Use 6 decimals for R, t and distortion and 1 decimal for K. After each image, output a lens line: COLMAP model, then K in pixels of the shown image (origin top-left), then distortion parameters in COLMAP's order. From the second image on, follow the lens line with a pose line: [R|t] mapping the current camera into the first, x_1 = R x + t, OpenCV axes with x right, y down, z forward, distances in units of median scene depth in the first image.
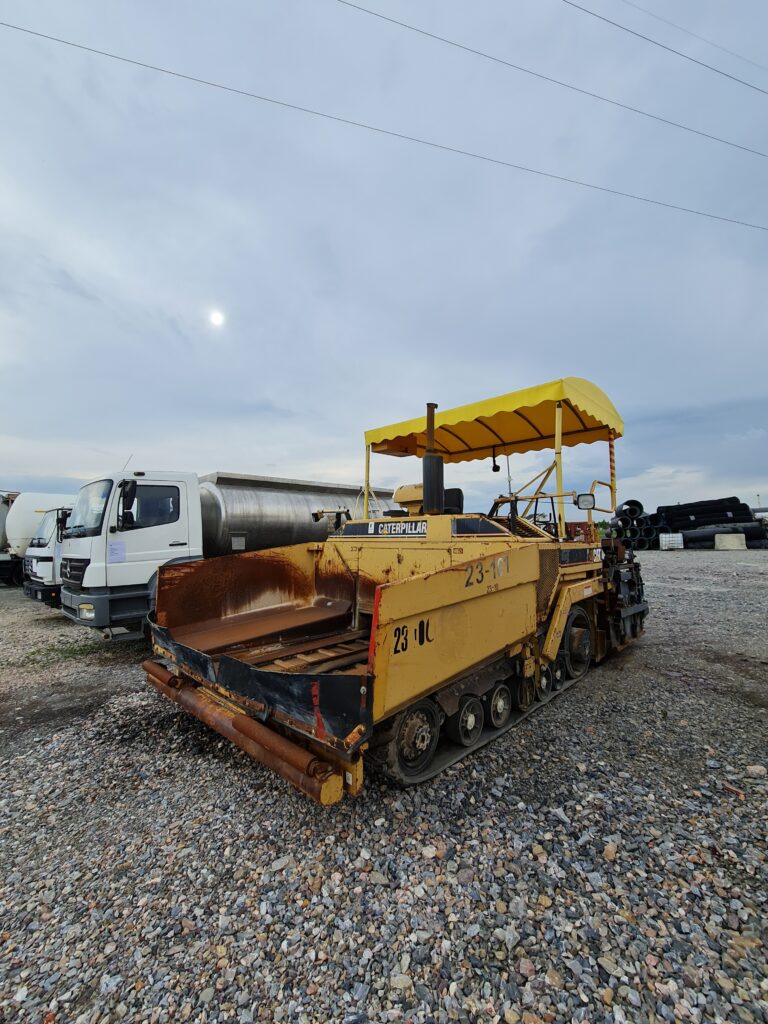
lens RADIAL K [[417.7, 0, 384.0], [0, 417.7, 512.0], [0, 0, 1]] dist [-0.003604, -0.000091]
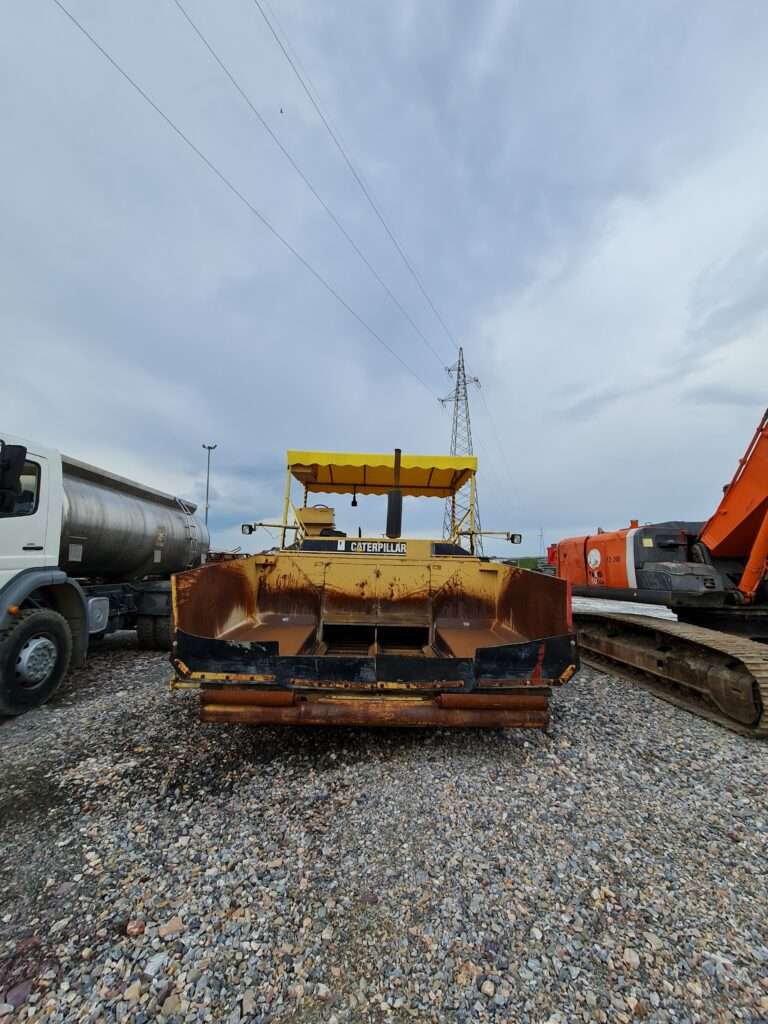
lens RADIAL K [[417.7, 0, 384.0], [0, 417.7, 512.0], [0, 0, 1]] dist [-0.003604, -0.000091]
pose [[0.693330, 0.131496, 0.708521, -0.719832], [-0.077013, 0.991100, -0.108580, 0.060163], [-0.716493, 0.020716, 0.697287, 0.149110]]
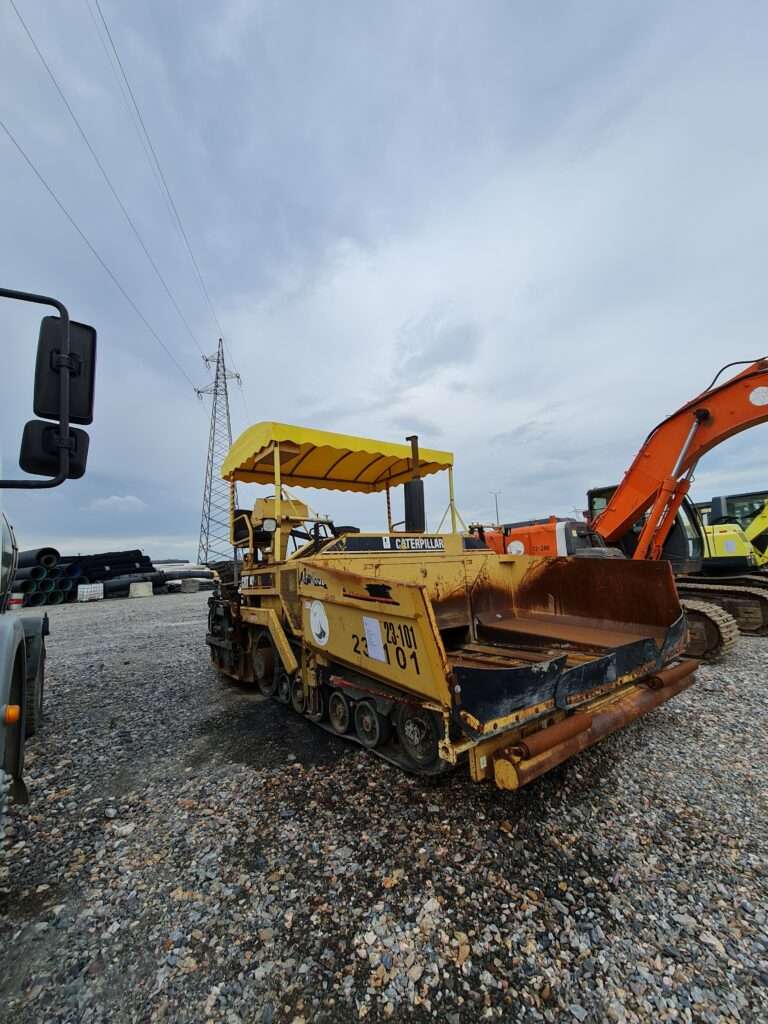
lens RADIAL K [[417.7, 0, 384.0], [0, 417.7, 512.0], [0, 0, 1]] dist [-0.003604, -0.000091]
pose [[0.161190, 0.140731, 0.976838, -0.910787], [-0.005551, 0.989895, -0.141696, 0.098643], [-0.986908, 0.017418, 0.160343, 0.832782]]
